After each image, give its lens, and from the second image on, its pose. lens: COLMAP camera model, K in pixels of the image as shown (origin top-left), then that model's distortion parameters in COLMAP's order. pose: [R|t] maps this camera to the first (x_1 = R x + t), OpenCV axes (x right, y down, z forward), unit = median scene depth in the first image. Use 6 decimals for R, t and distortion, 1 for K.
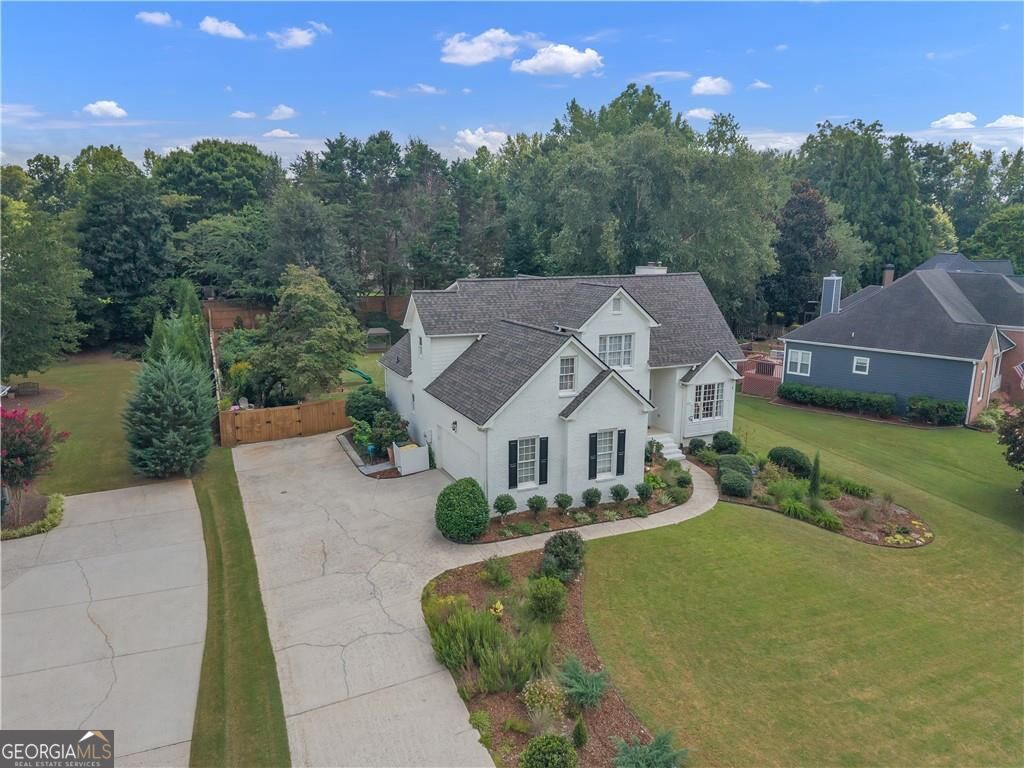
lens RADIAL K [[706.9, 0, 514.5], [0, 706.9, 388.5], [0, 0, 1]] dist [0.044913, -0.049184]
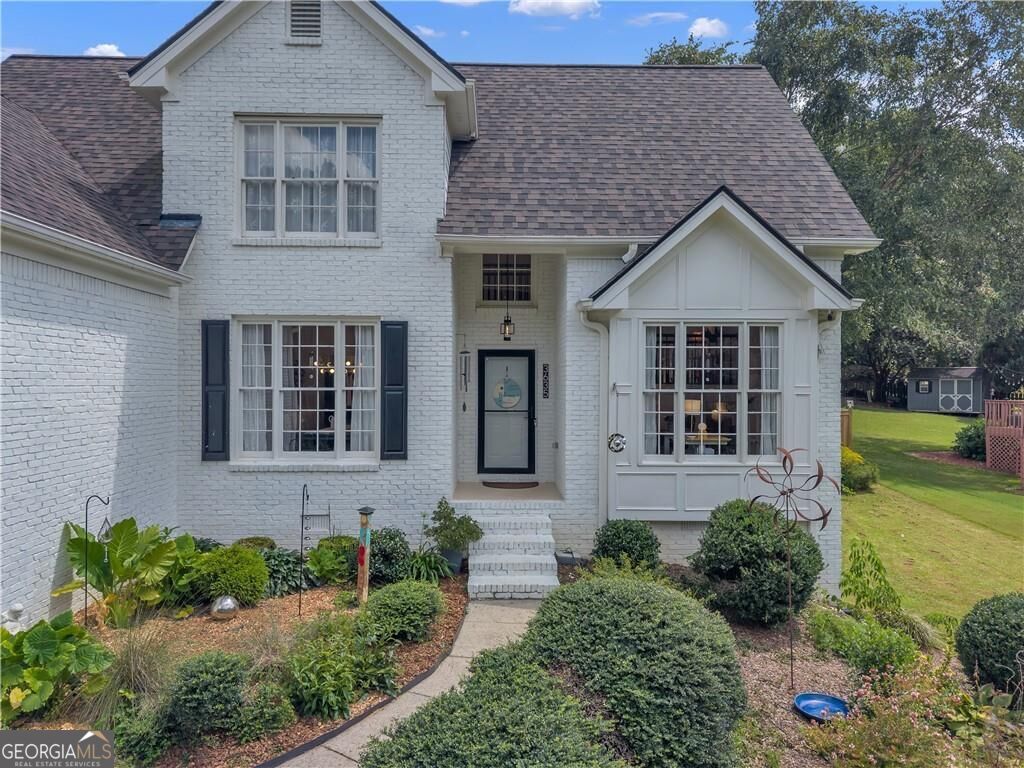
lens RADIAL K [[706.9, 0, 510.9], [0, 706.9, 377.0], [0, 0, 1]] dist [0.044913, -0.049184]
pose [[0.914977, -0.000587, -0.403506, 0.322512], [-0.088493, 0.975362, -0.202083, 0.075516], [0.393683, 0.220609, 0.892382, 0.757310]]
